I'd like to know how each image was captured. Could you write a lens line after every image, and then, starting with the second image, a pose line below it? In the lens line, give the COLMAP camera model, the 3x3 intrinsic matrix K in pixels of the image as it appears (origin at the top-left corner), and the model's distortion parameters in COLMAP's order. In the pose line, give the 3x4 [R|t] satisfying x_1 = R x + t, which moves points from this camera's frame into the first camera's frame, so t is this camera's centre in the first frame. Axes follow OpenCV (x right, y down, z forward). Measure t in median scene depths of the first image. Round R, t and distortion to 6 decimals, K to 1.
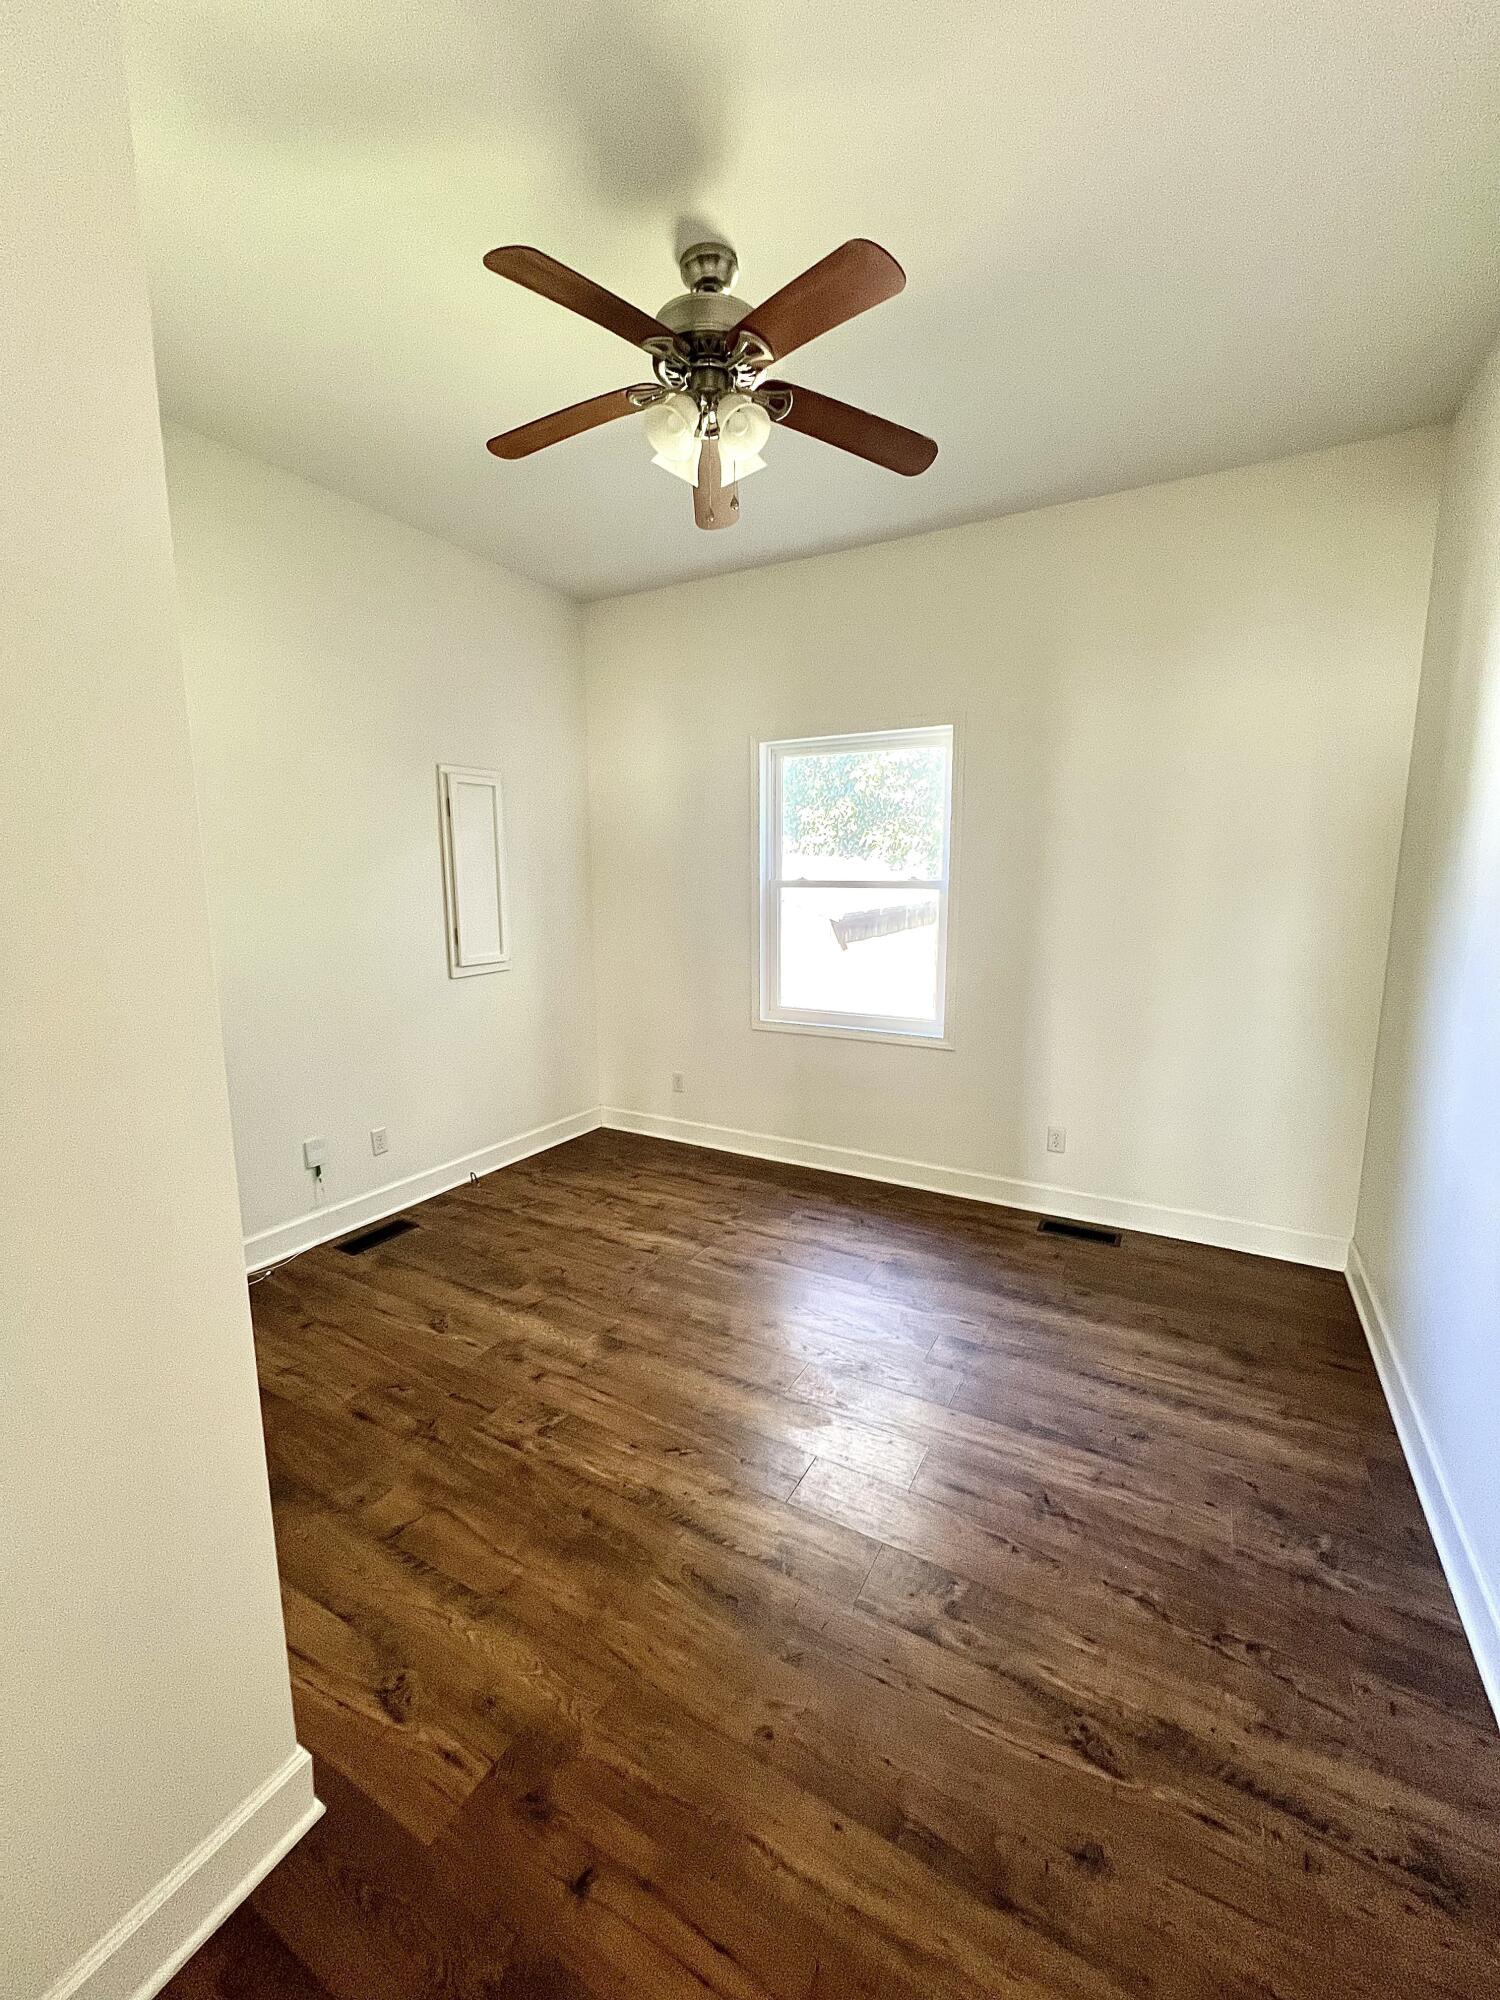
lens RADIAL K [[806.8, 0, 750.0], [0, 806.8, 1000.0], [0, 0, 1]] dist [-0.002437, -0.000054]
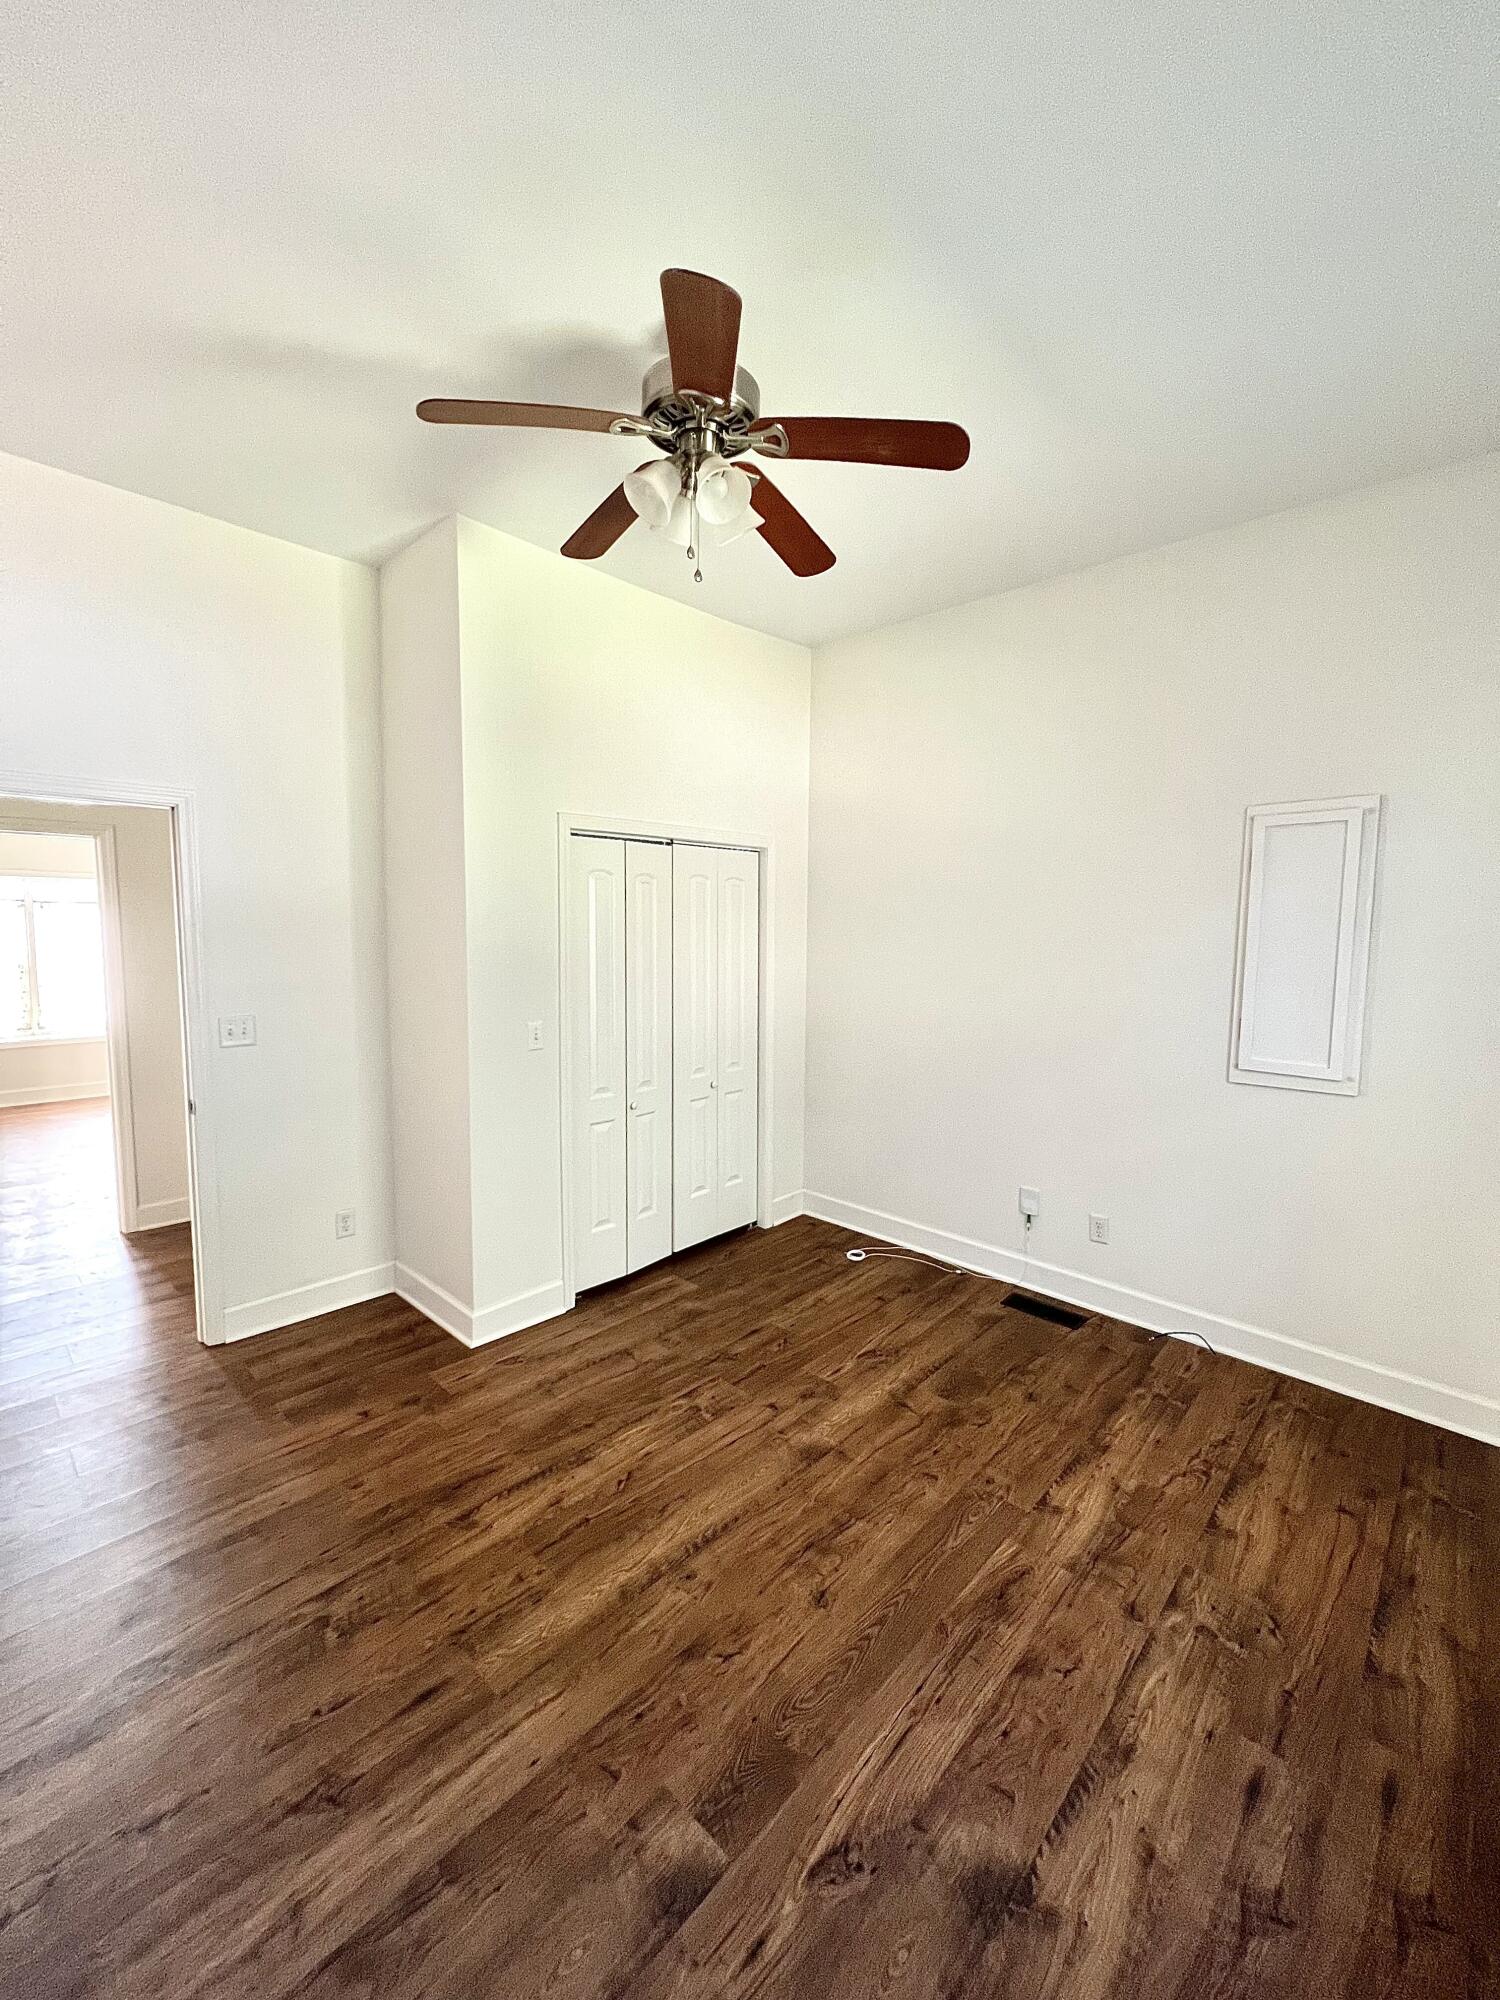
lens RADIAL K [[805.5, 0, 750.0], [0, 805.5, 1000.0], [0, 0, 1]] dist [-0.000697, 0.000141]
pose [[-0.252137, 0.087751, -0.963705, 0.563055], [-0.161701, 0.978057, 0.131364, -0.152974], [0.954086, 0.188954, -0.232415, 0.860311]]
